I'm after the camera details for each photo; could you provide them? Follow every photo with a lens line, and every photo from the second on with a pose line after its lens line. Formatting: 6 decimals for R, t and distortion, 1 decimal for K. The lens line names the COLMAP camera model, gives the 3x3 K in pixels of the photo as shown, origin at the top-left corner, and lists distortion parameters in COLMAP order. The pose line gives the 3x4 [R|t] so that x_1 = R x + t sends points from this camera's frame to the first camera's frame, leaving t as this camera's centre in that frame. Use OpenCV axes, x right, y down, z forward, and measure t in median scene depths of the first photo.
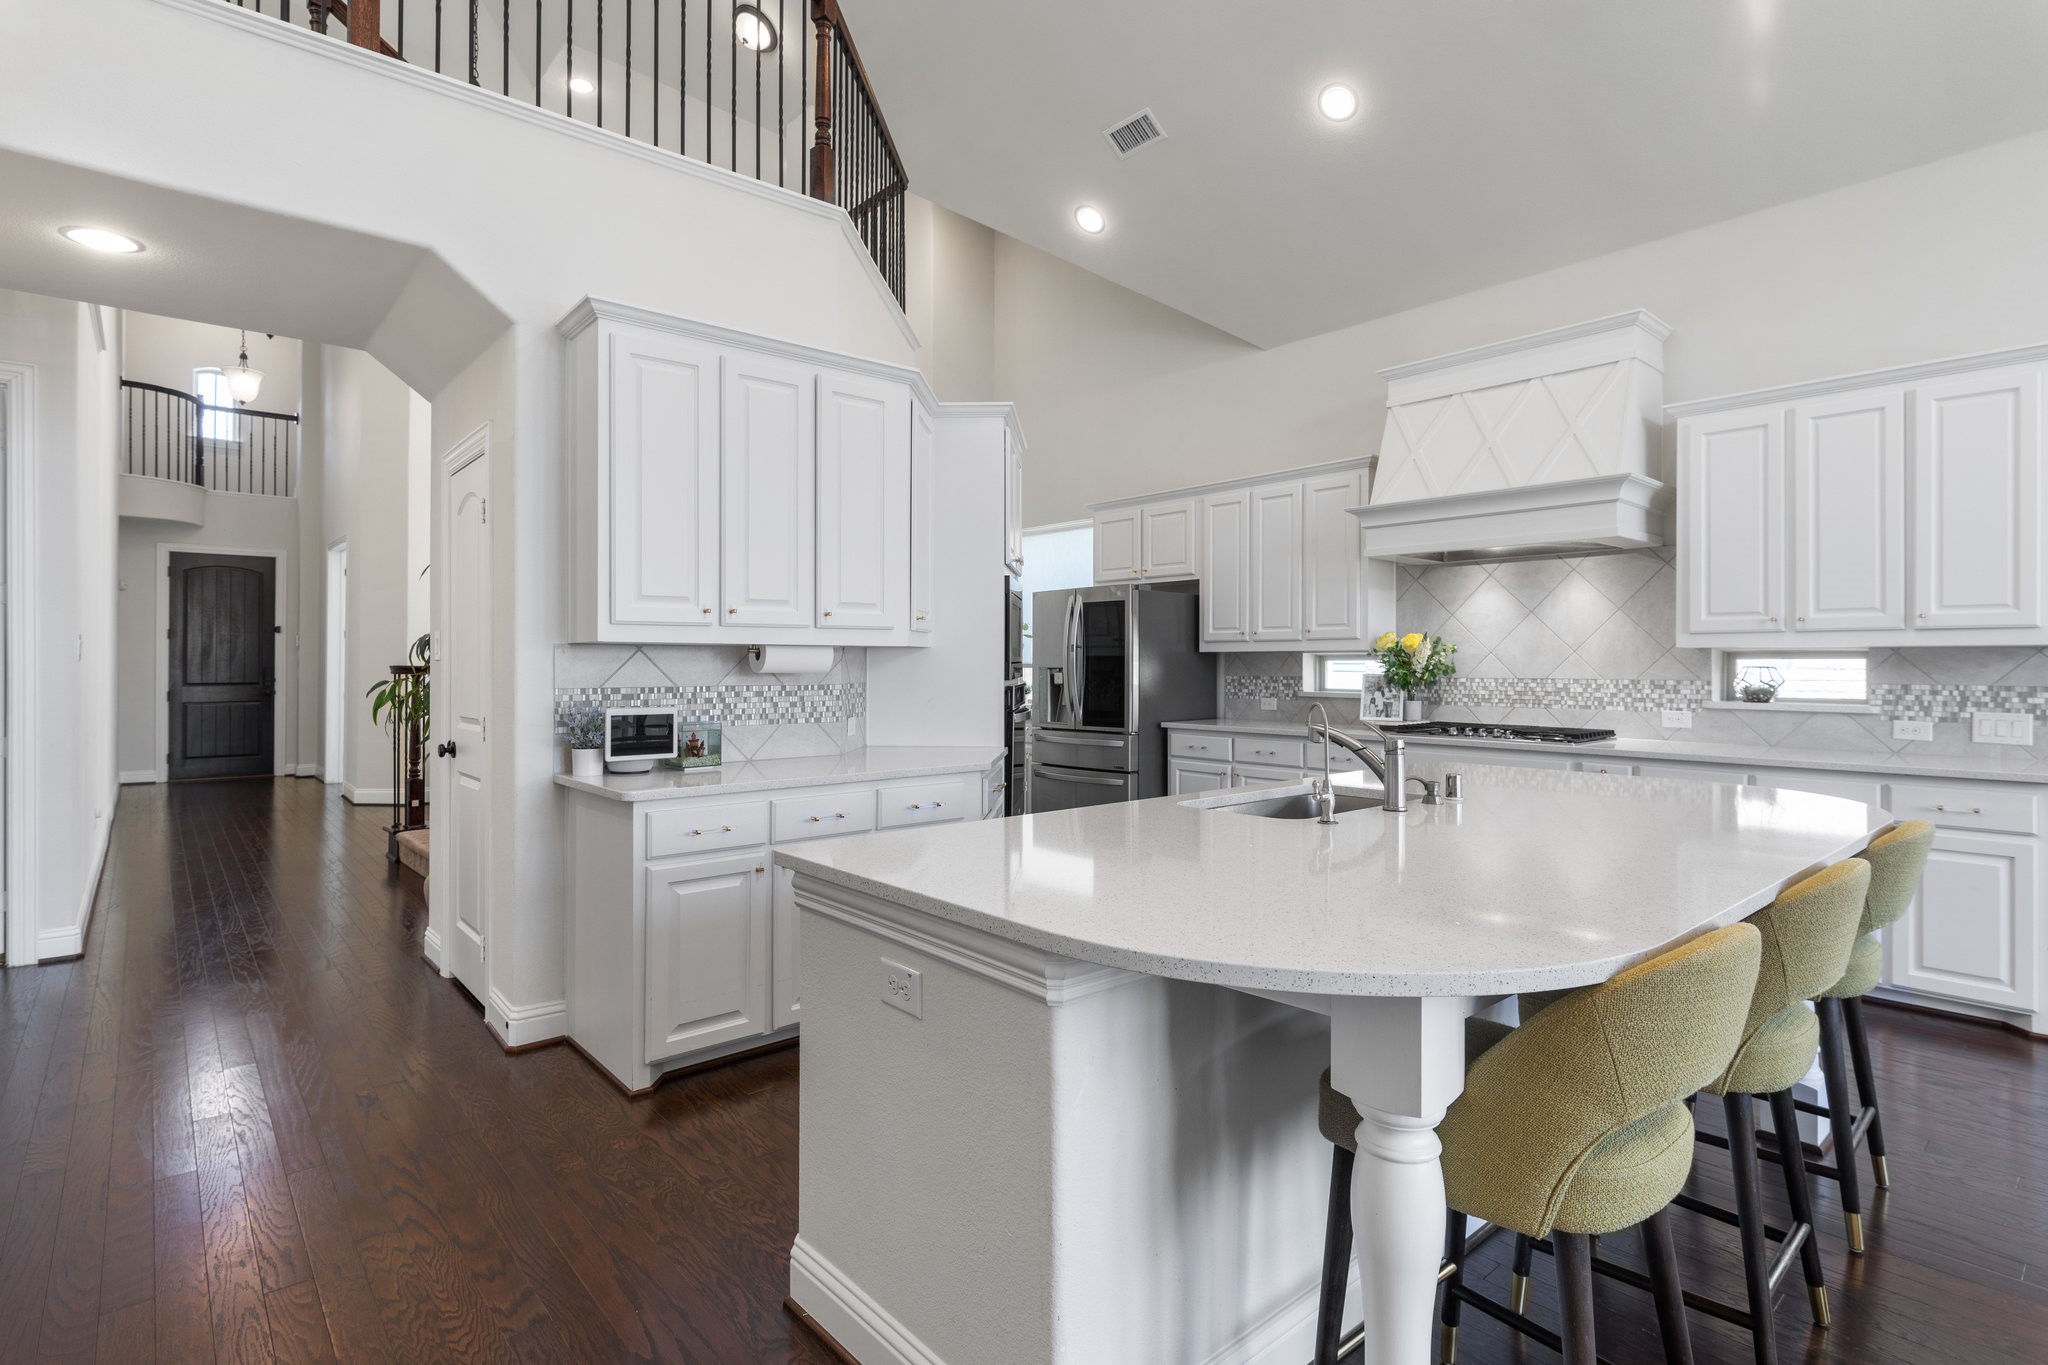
lens RADIAL K [[1009.7, 0, 1030.9], [0, 1009.7, 655.2], [0, 0, 1]] dist [-0.000380, -0.000334]
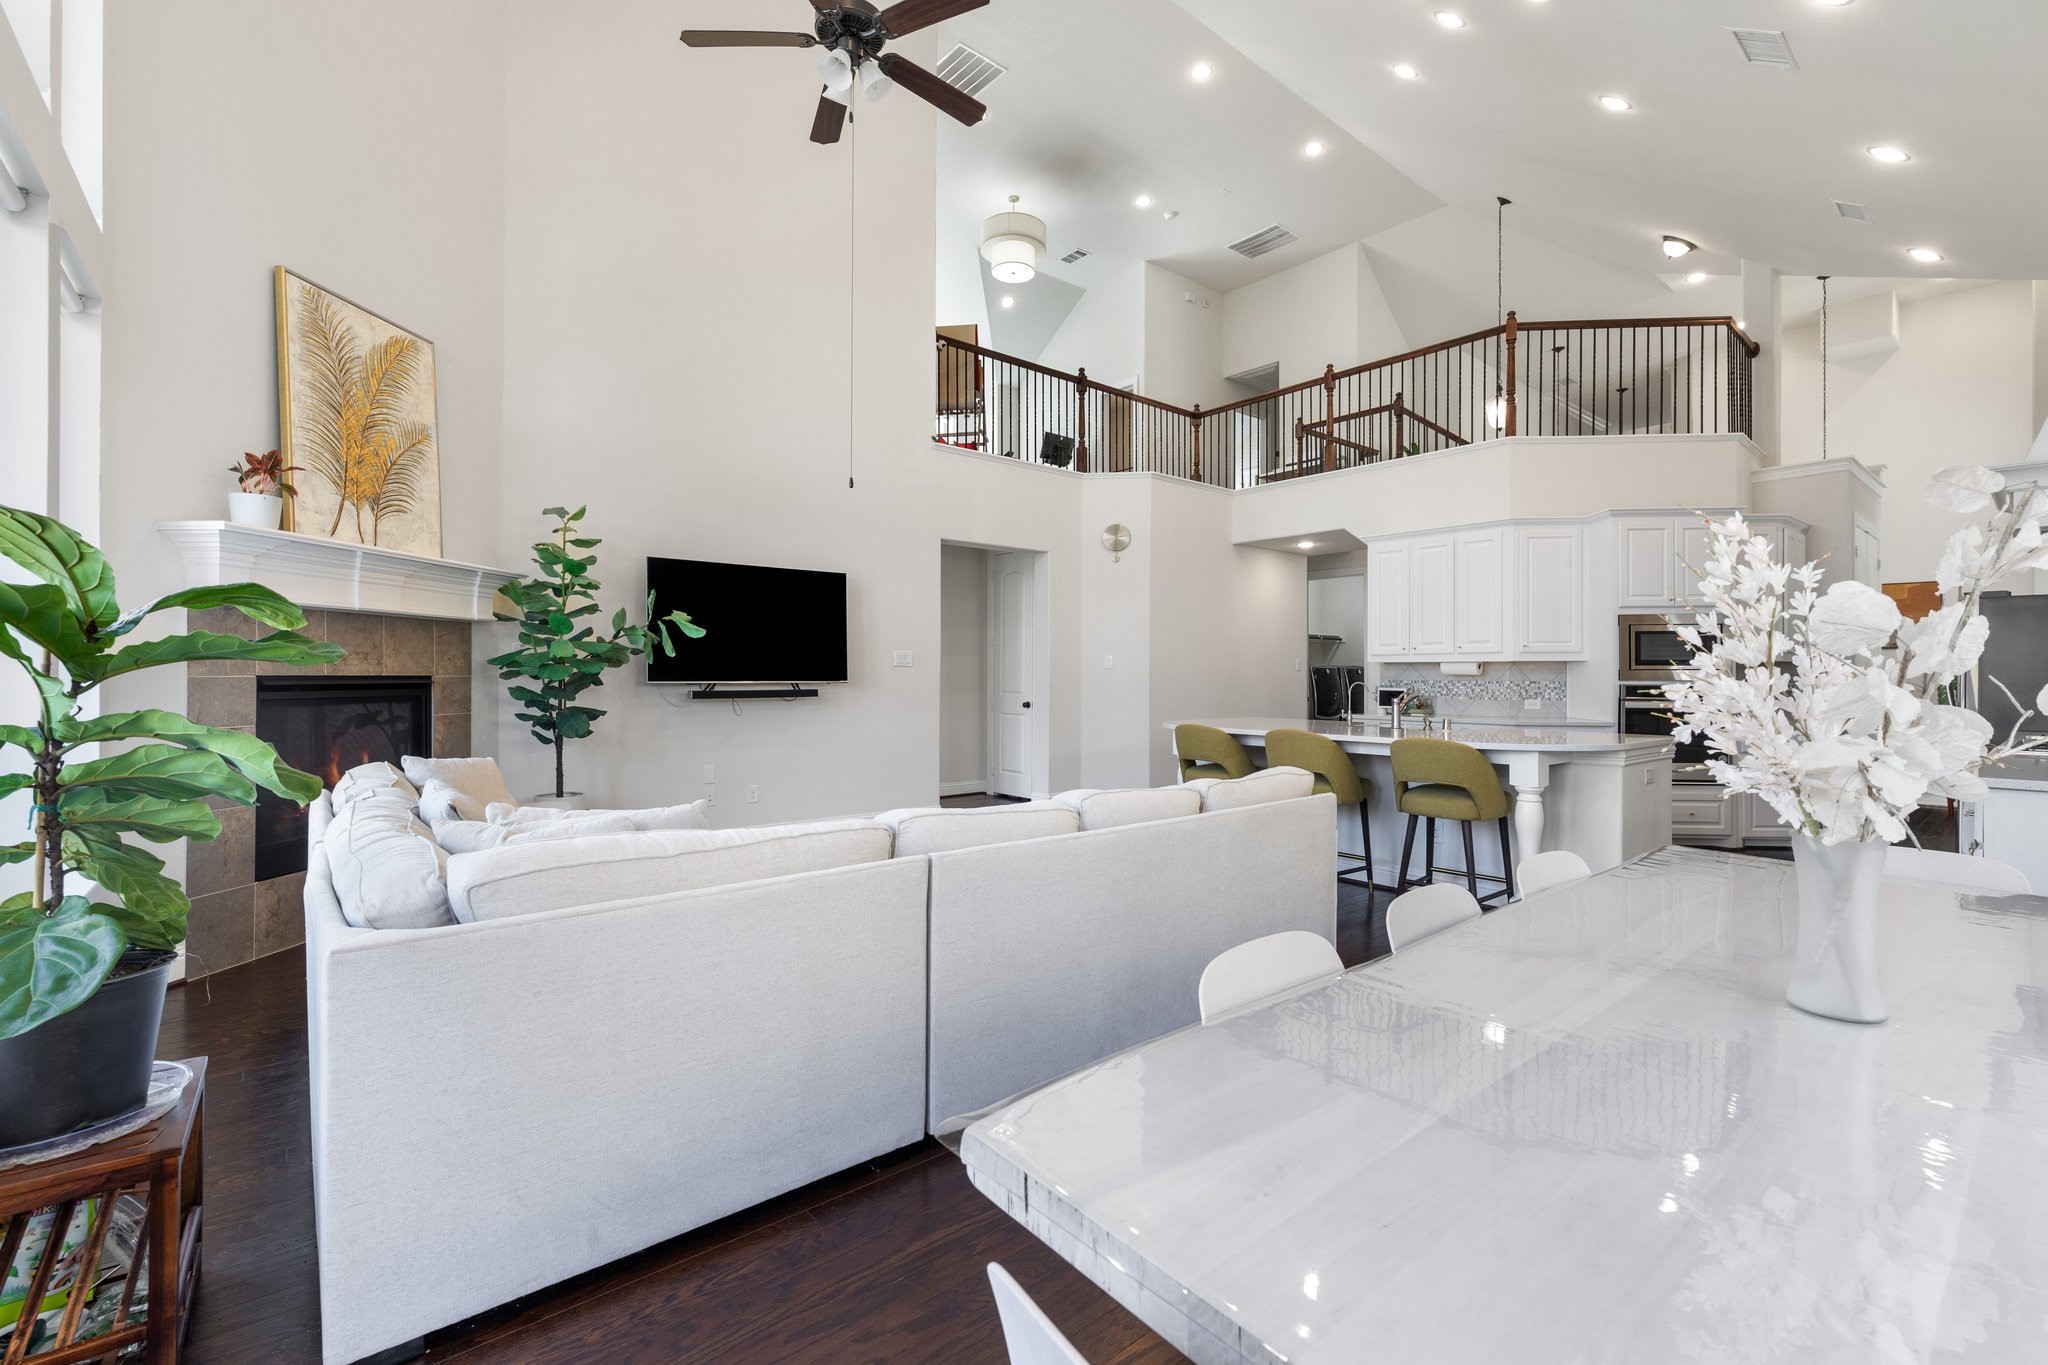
lens RADIAL K [[887.8, 0, 1031.0], [0, 887.8, 676.6], [0, 0, 1]] dist [0.001083, 0.000099]
pose [[-0.017503, -0.001970, -0.999845, 1.244093], [0.003273, 0.999993, -0.002028, 0.016858], [0.999841, -0.003308, -0.017496, 0.087262]]
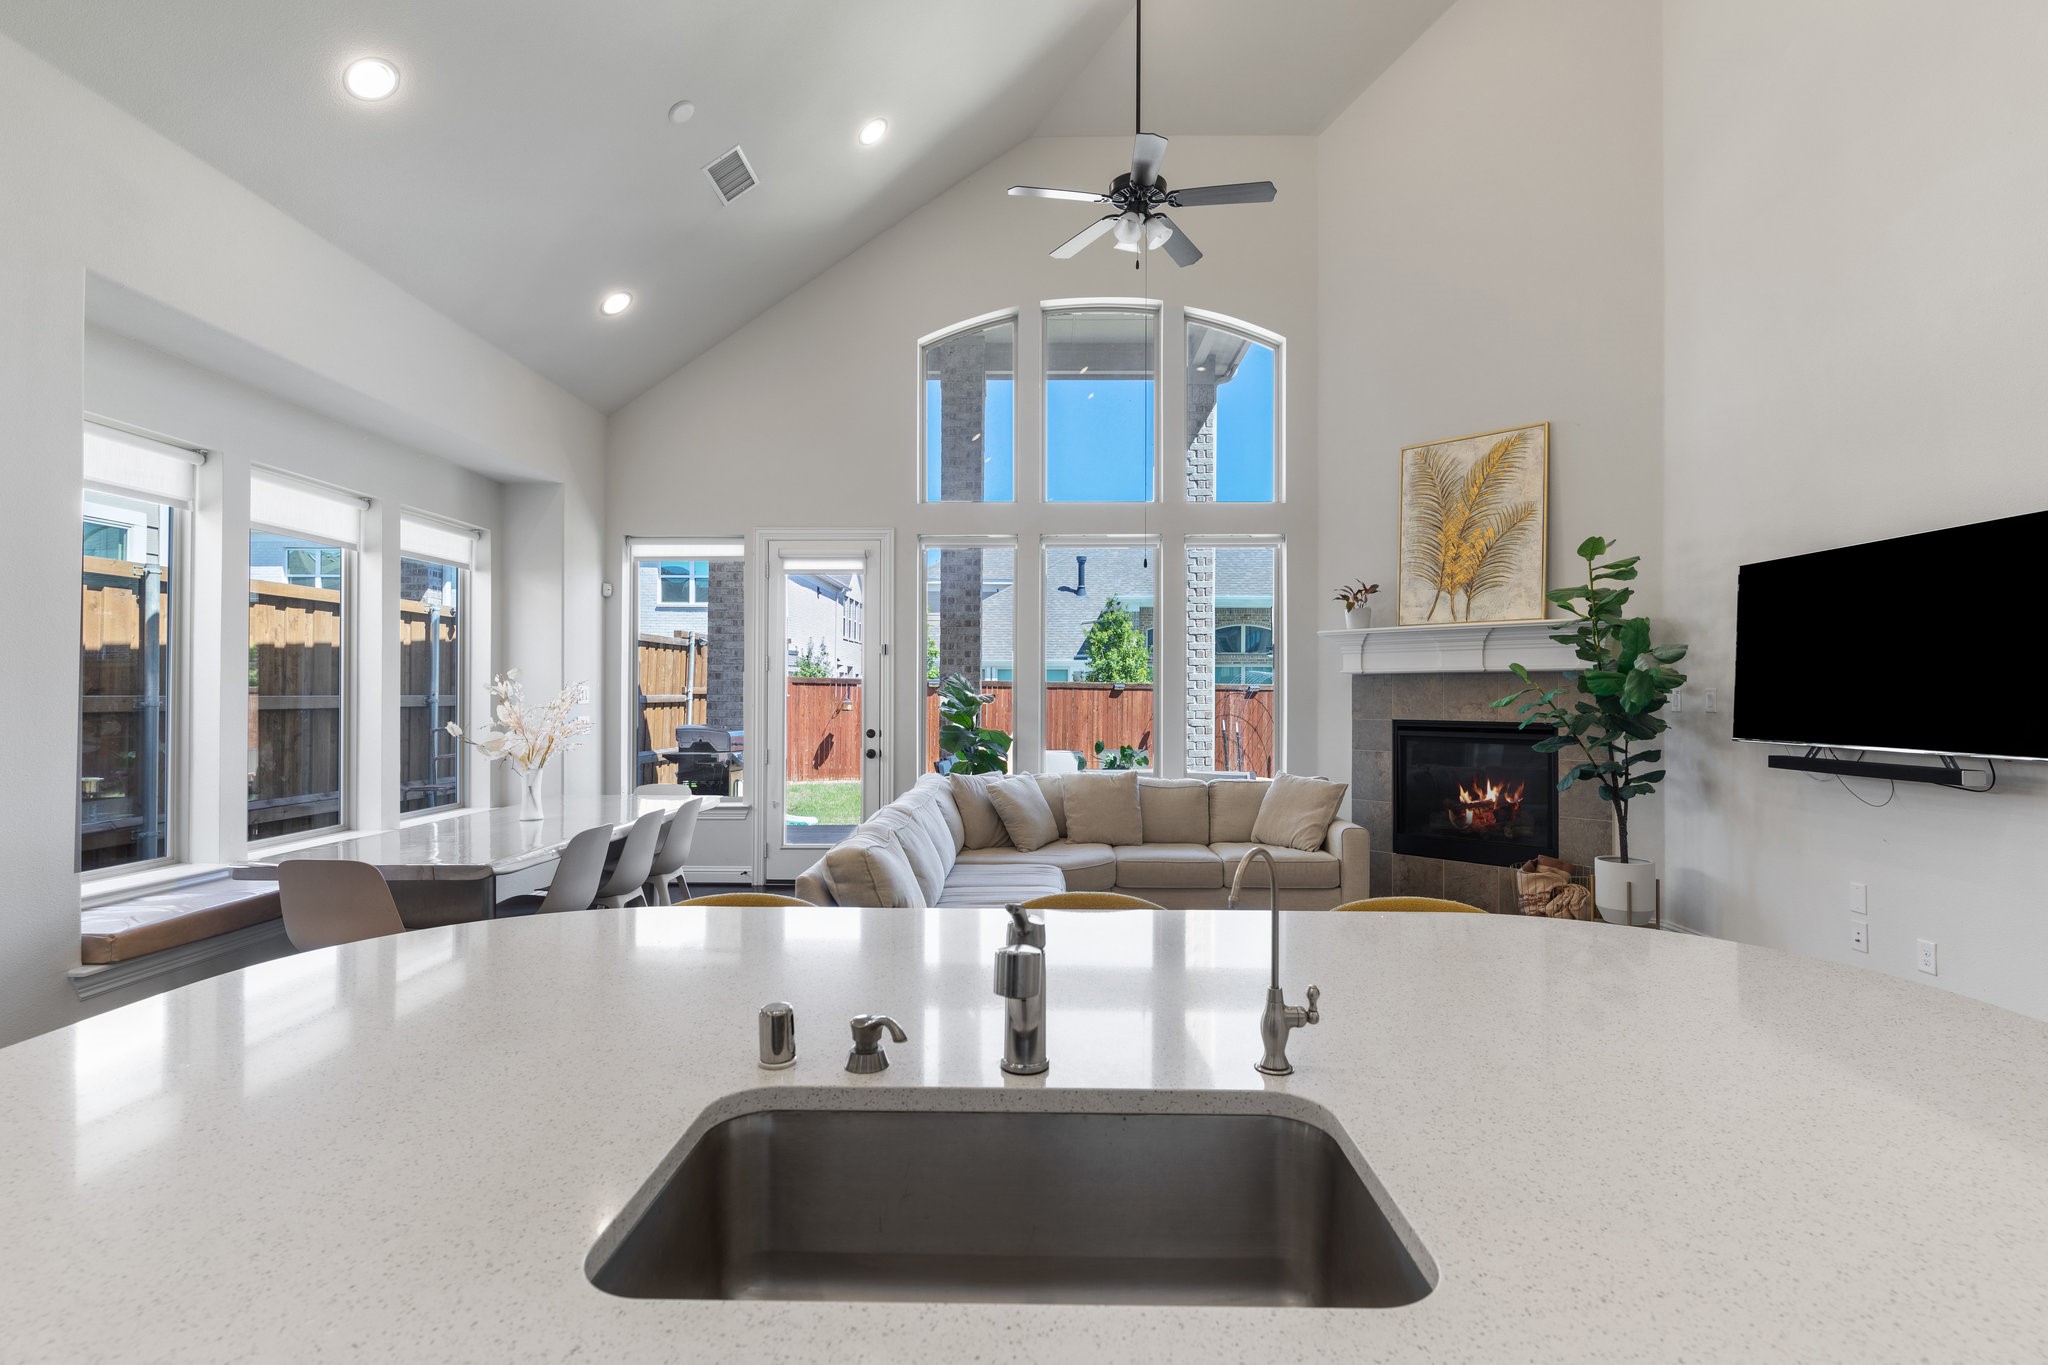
lens RADIAL K [[966.5, 0, 1031.8], [0, 966.5, 684.0], [0, 0, 1]] dist [0.000474, -0.000436]
pose [[-0.744594, 0.002346, 0.667513, 0.023171], [-0.009292, 0.999860, -0.013880, -0.011889], [-0.667452, -0.016538, -0.744469, 0.675456]]
